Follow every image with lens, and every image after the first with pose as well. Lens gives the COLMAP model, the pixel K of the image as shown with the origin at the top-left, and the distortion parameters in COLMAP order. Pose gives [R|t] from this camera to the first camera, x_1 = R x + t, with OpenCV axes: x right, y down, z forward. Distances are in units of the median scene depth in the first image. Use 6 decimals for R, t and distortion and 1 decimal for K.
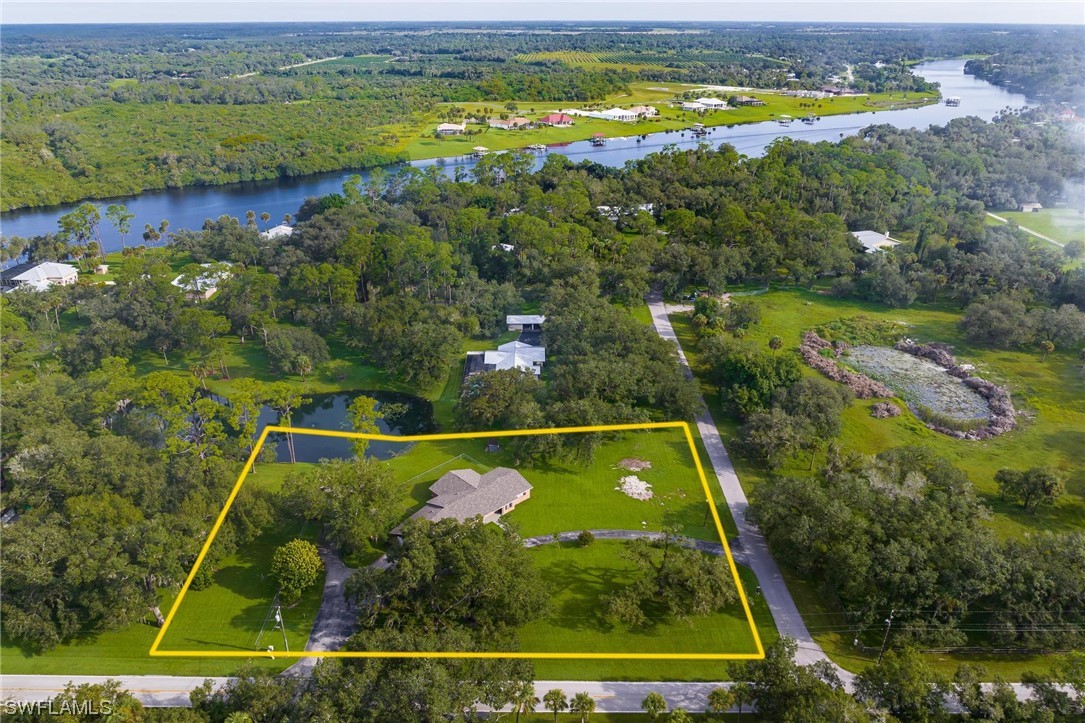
lens RADIAL K [[751.6, 0, 542.5], [0, 751.6, 361.5], [0, 0, 1]] dist [-0.024585, 0.002468]
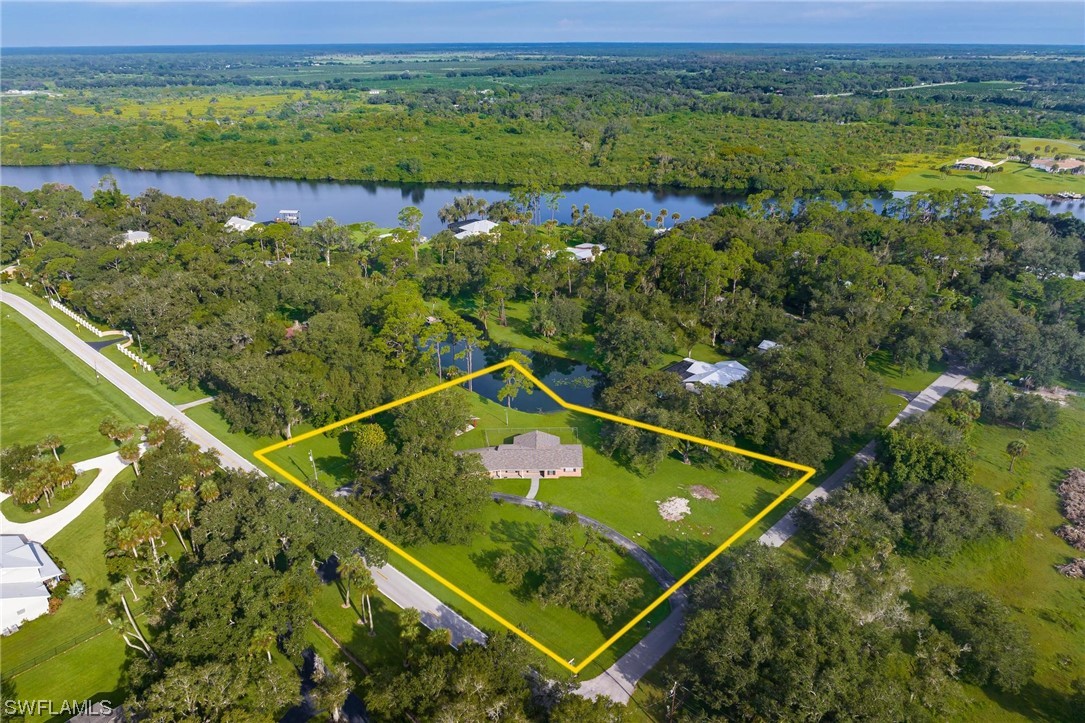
lens RADIAL K [[751.6, 0, 542.5], [0, 751.6, 361.5], [0, 0, 1]] dist [-0.024585, 0.002468]
pose [[0.736472, 0.265207, -0.622314, 0.162782], [-0.279935, 0.956963, 0.076536, -0.012861], [0.615829, 0.117841, 0.779017, 0.028729]]
